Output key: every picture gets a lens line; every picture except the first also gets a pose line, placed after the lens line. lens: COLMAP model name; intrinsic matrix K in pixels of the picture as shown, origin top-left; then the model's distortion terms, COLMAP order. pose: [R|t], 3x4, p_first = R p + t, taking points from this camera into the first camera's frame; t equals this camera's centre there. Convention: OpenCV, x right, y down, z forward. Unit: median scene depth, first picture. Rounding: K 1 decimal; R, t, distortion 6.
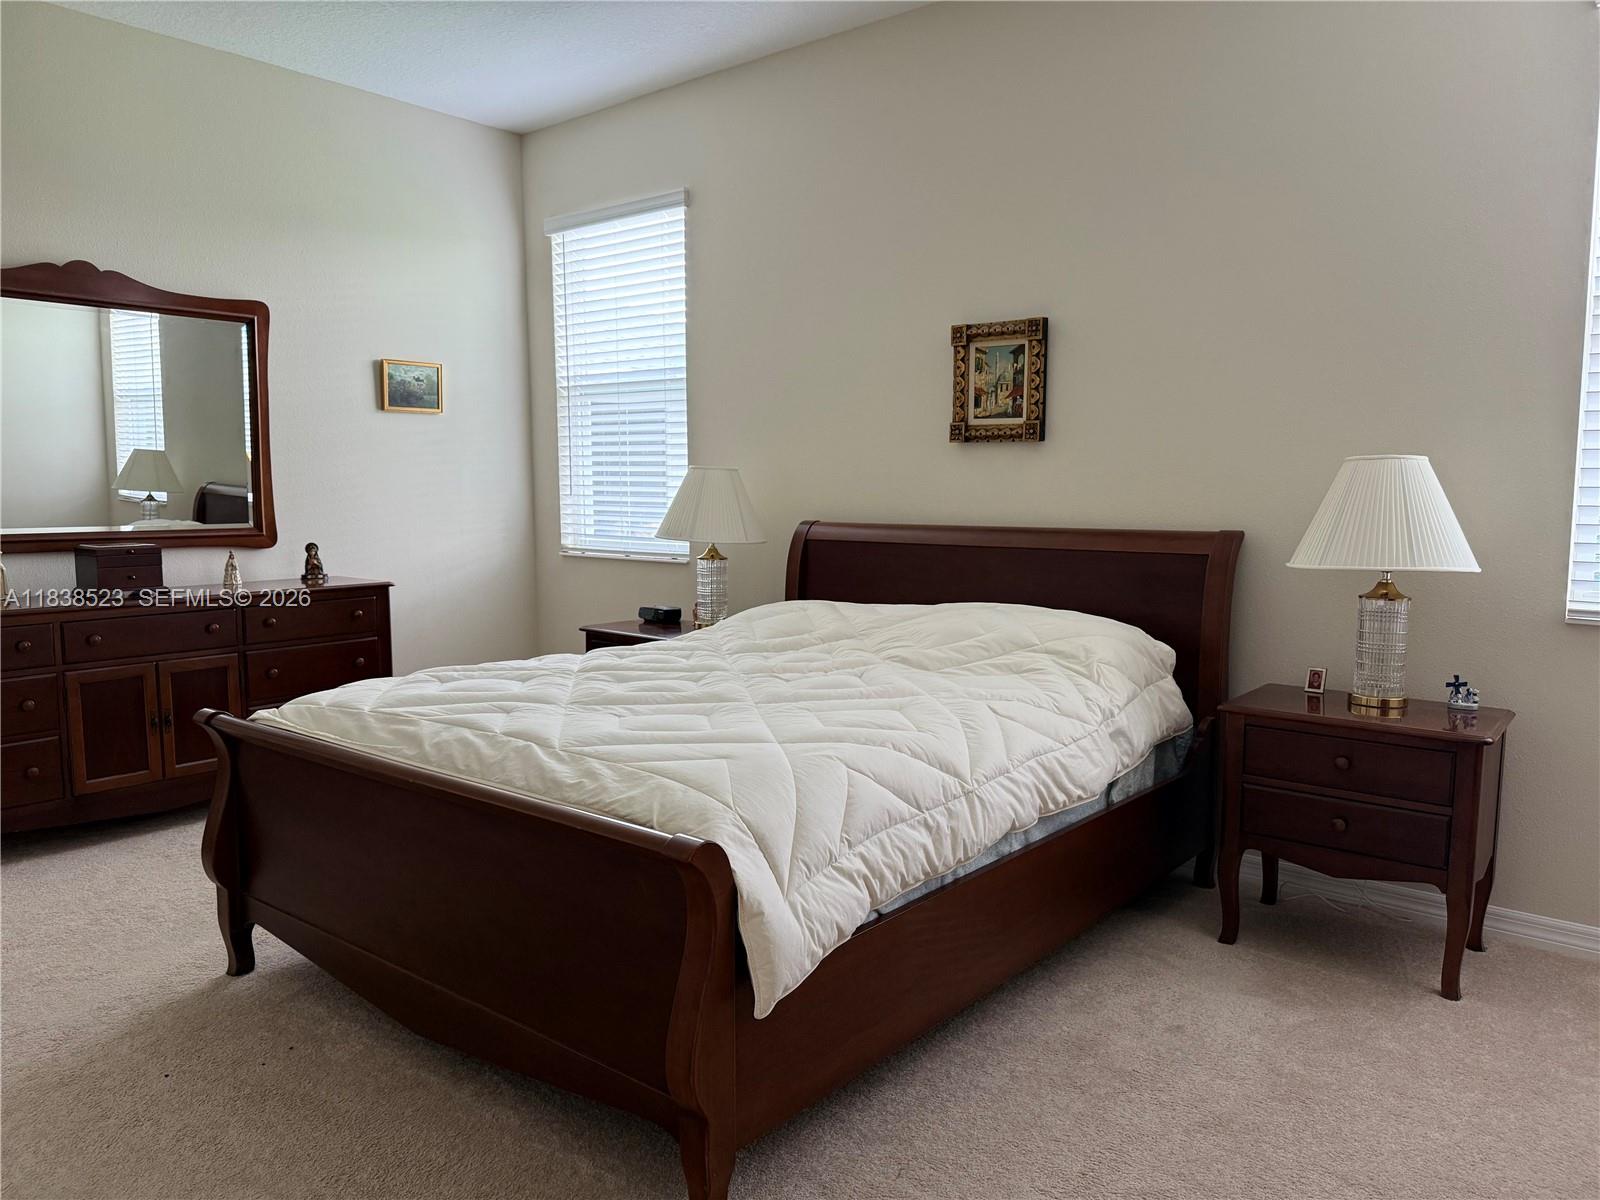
lens RADIAL K [[1141.9, 0, 797.4], [0, 1141.9, 607.8], [0, 0, 1]] dist [0.074419, 0.000937]
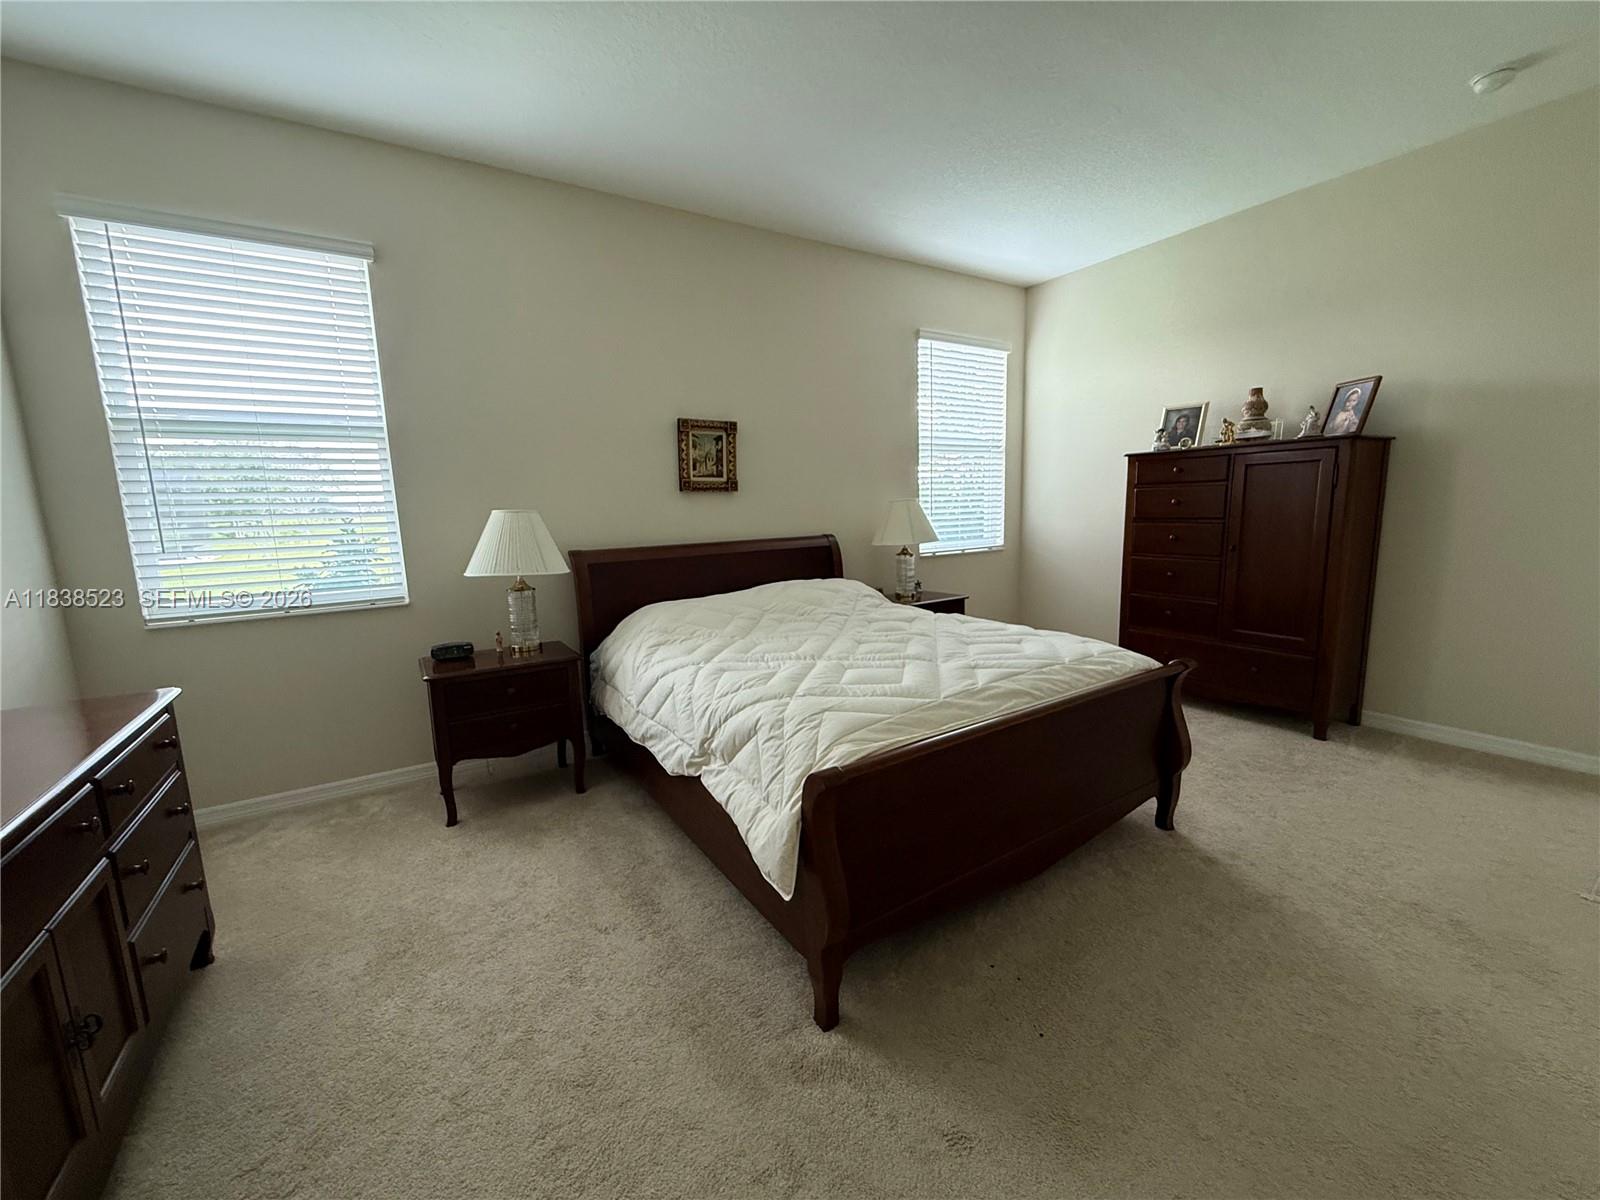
lens RADIAL K [[640.5, 0, 799.4], [0, 640.5, 598.6], [0, 0, 1]] dist [-0.001470, 0.000810]
pose [[0.299940, -0.144772, 0.942909, -0.686072], [0.138264, 0.984578, 0.107188, -0.073186], [-0.943885, 0.098221, 0.315331, 0.595994]]
